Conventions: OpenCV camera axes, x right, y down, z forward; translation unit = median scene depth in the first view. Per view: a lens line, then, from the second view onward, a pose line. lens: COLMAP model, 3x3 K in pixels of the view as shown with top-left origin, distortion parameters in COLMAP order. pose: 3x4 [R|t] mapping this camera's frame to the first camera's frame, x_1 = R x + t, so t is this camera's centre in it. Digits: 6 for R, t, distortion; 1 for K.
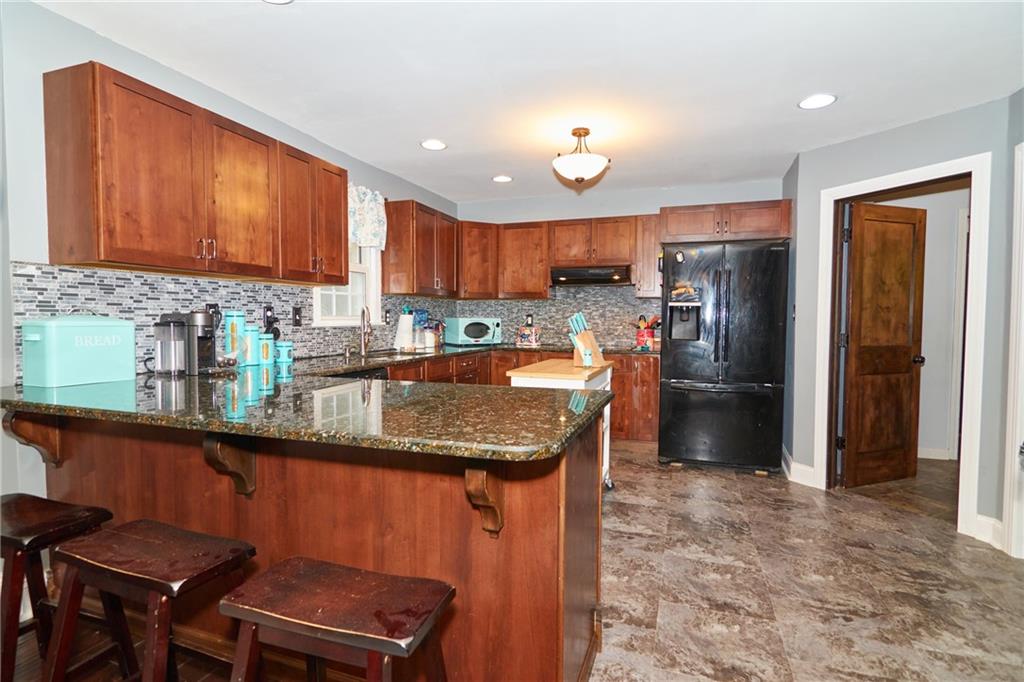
lens RADIAL K [[508.1, 0, 512.0], [0, 508.1, 341.0], [0, 0, 1]] dist [0.000533, 0.000270]
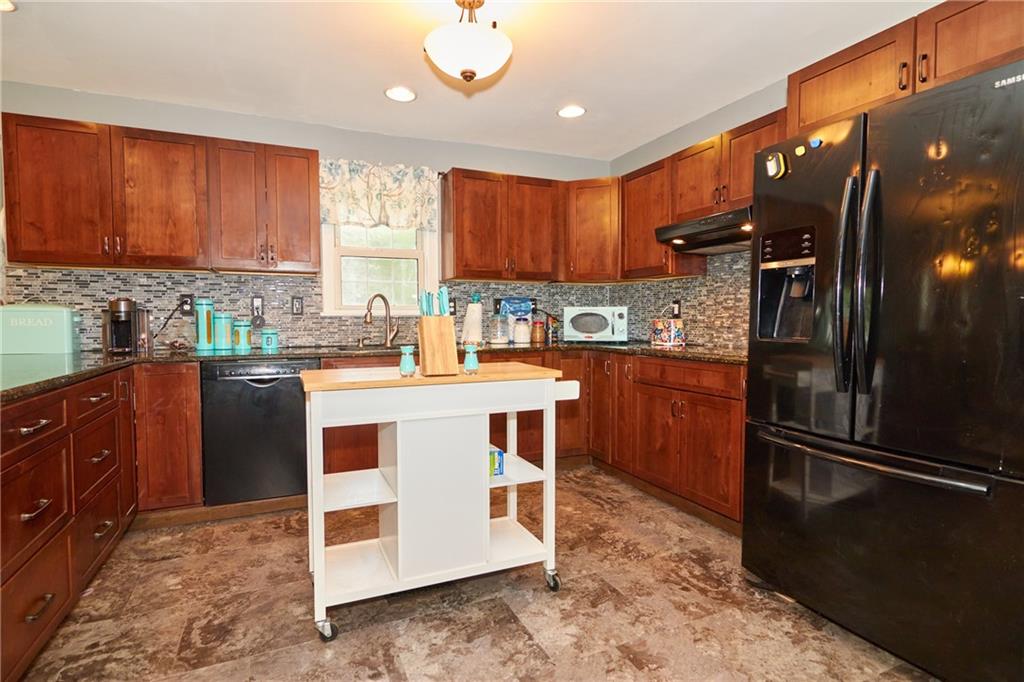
lens RADIAL K [[518.2, 0, 512.0], [0, 518.2, 341.0], [0, 0, 1]] dist [0.001507, 0.000025]
pose [[0.687864, 0.024596, -0.725423, 0.715374], [-0.025922, 0.999621, 0.009313, 0.002607], [0.725377, 0.012398, 0.688241, 0.674458]]
